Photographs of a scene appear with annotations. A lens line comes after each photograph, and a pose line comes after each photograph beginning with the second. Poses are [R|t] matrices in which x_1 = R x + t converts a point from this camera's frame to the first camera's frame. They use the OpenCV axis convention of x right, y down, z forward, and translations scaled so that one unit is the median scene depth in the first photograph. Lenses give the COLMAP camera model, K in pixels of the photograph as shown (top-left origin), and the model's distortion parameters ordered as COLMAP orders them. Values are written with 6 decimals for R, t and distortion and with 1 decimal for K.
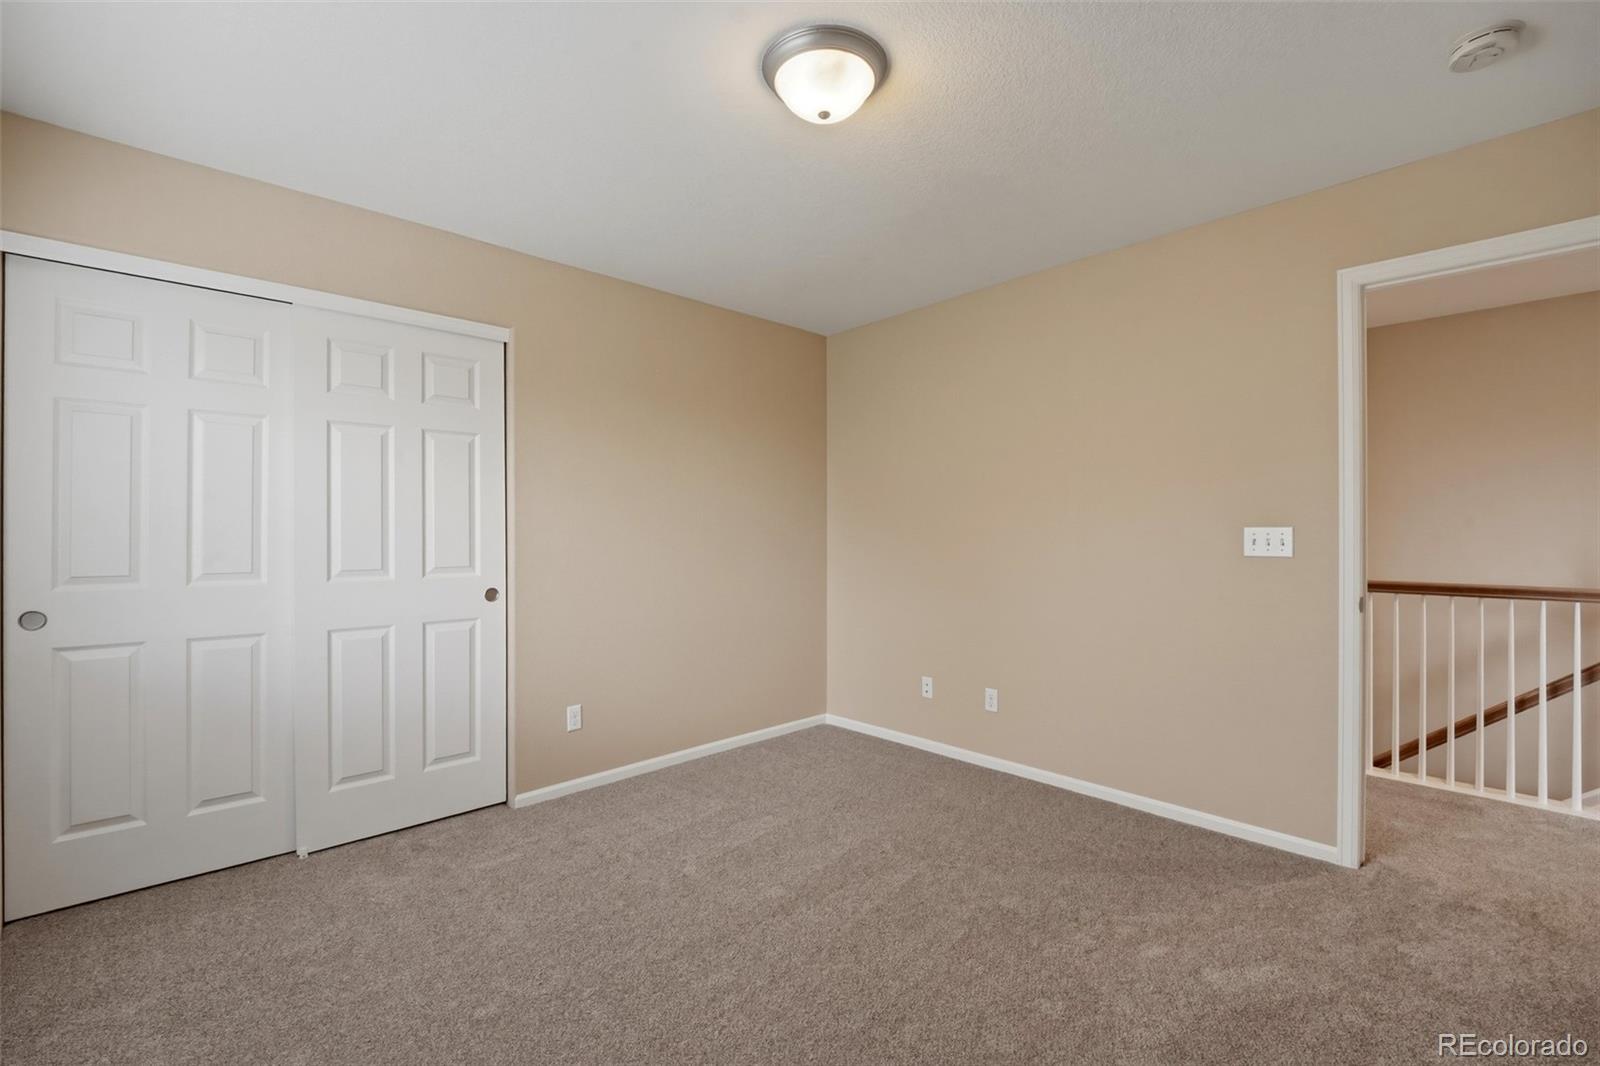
lens RADIAL K [[687.4, 0, 804.3], [0, 687.4, 530.7], [0, 0, 1]] dist [0.002879, -0.000269]
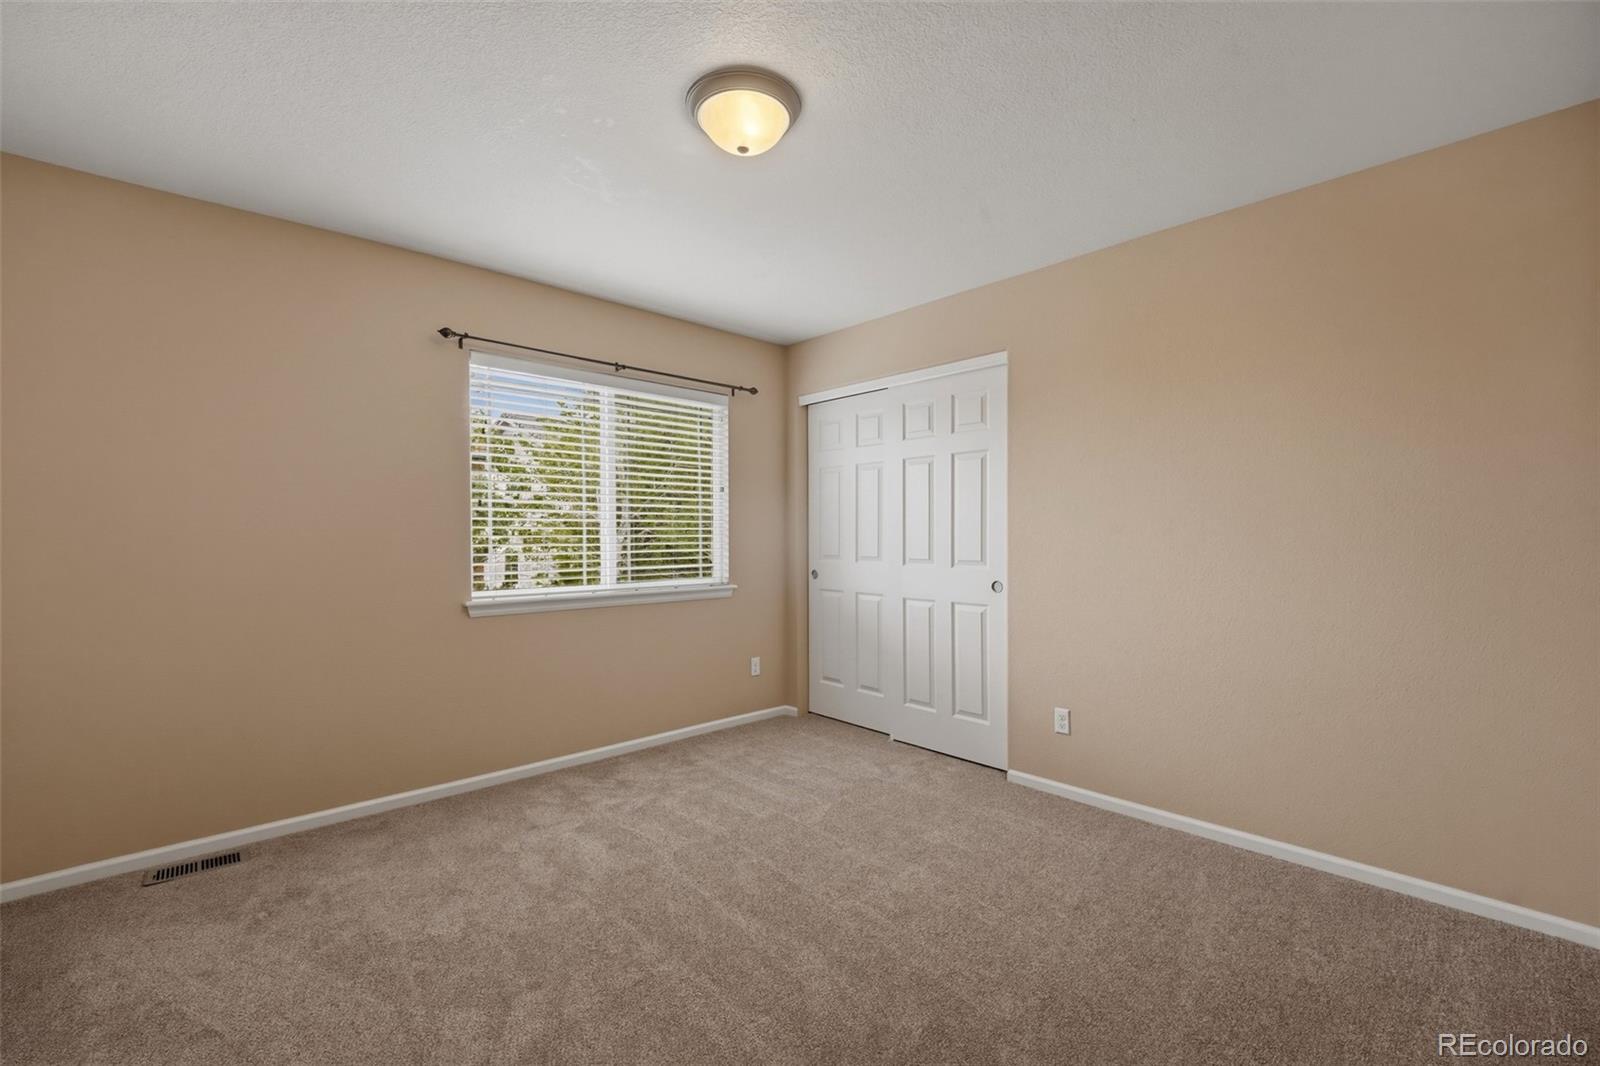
lens RADIAL K [[687.4, 0, 804.3], [0, 687.4, 530.7], [0, 0, 1]] dist [0.002879, -0.000269]
pose [[-0.014272, -0.008810, -0.999859, 0.745723], [0.002149, 0.999959, -0.008841, 0.009725], [0.999896, -0.002275, -0.014253, 0.732461]]
